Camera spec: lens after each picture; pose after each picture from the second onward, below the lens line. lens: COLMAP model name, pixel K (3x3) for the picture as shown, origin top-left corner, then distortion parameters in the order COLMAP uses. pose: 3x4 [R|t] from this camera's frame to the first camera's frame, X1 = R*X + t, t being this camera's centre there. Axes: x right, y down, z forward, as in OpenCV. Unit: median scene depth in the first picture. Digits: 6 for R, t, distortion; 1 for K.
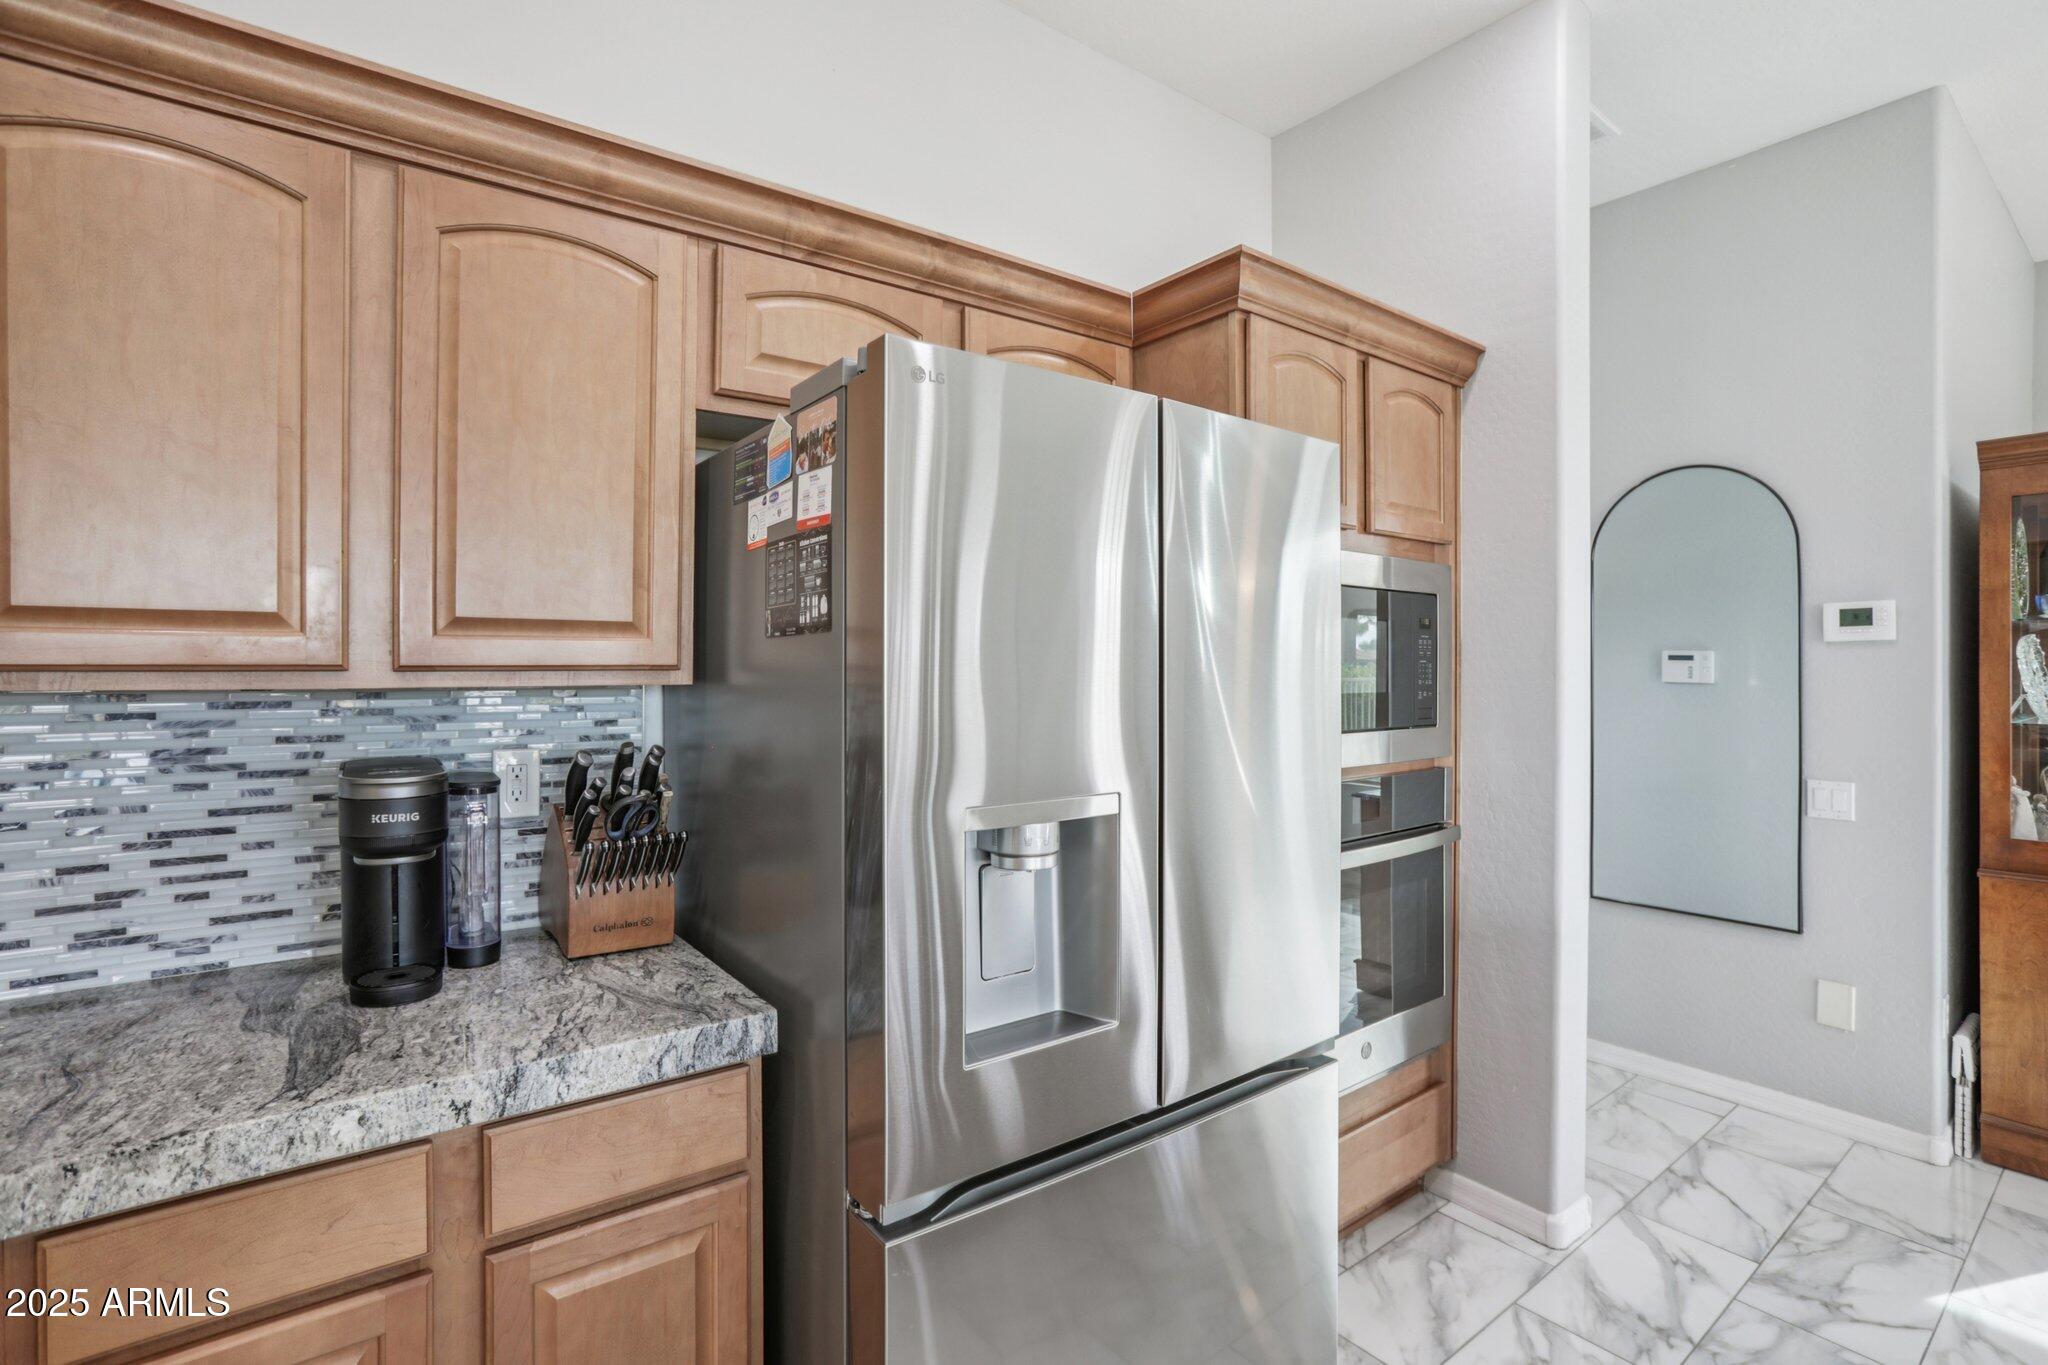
lens RADIAL K [[949.2, 0, 992.7], [0, 949.2, 666.9], [0, 0, 1]] dist [-0.048838, 0.015975]
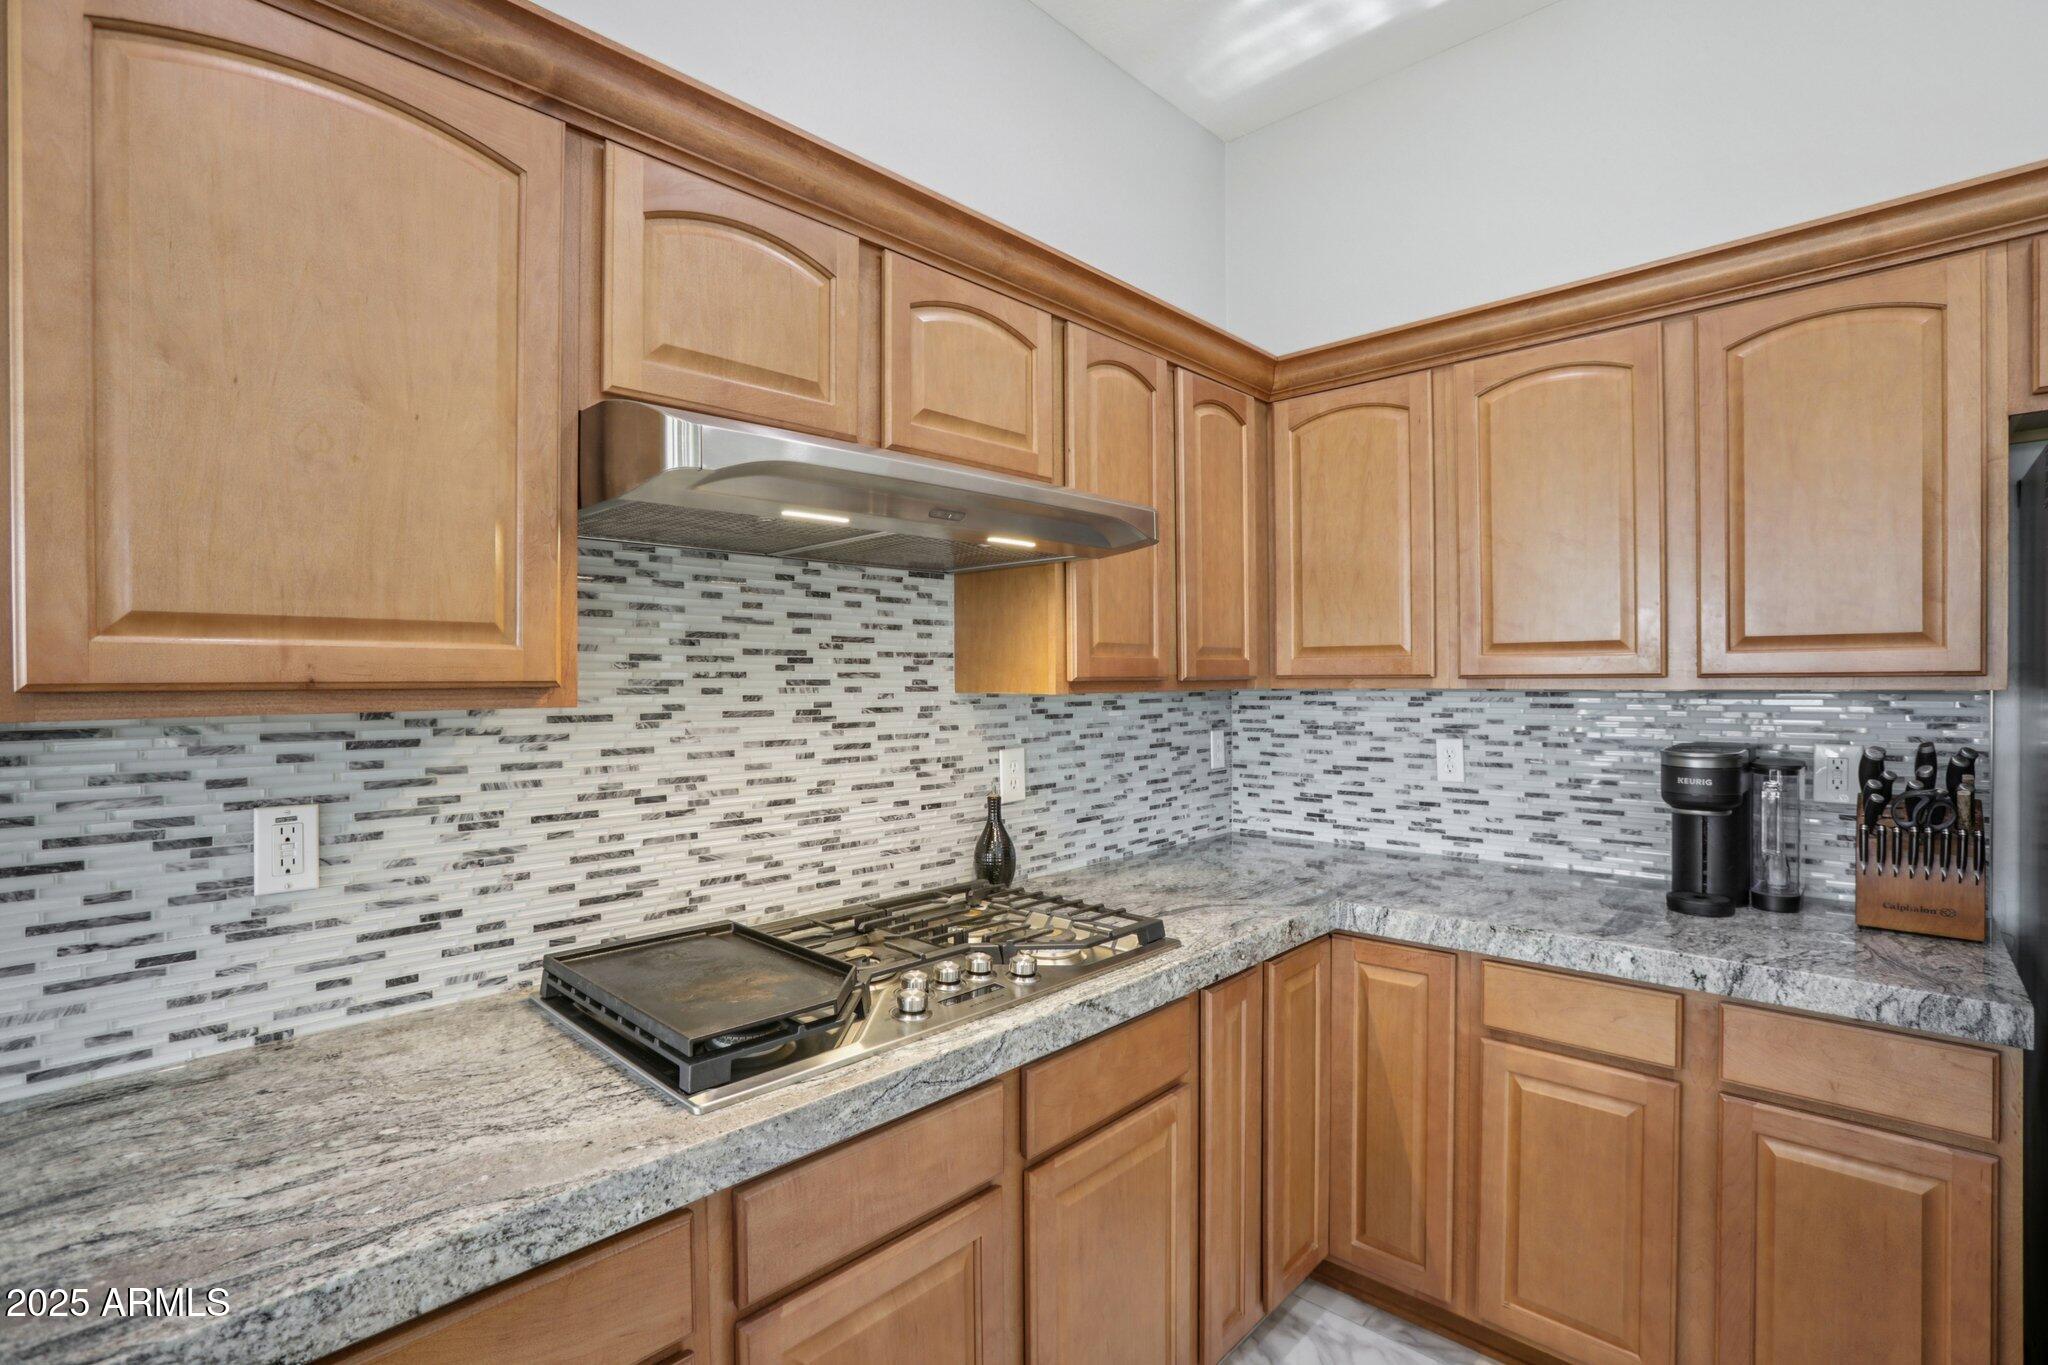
lens RADIAL K [[949.2, 0, 1002.1], [0, 949.2, 690.9], [0, 0, 1]] dist [-0.048838, 0.015975]
pose [[0.161846, 0.009532, -0.986770, 0.558191], [0.007239, 0.999915, 0.010846, 0.001503], [0.986790, -0.008899, 0.161763, -0.255860]]
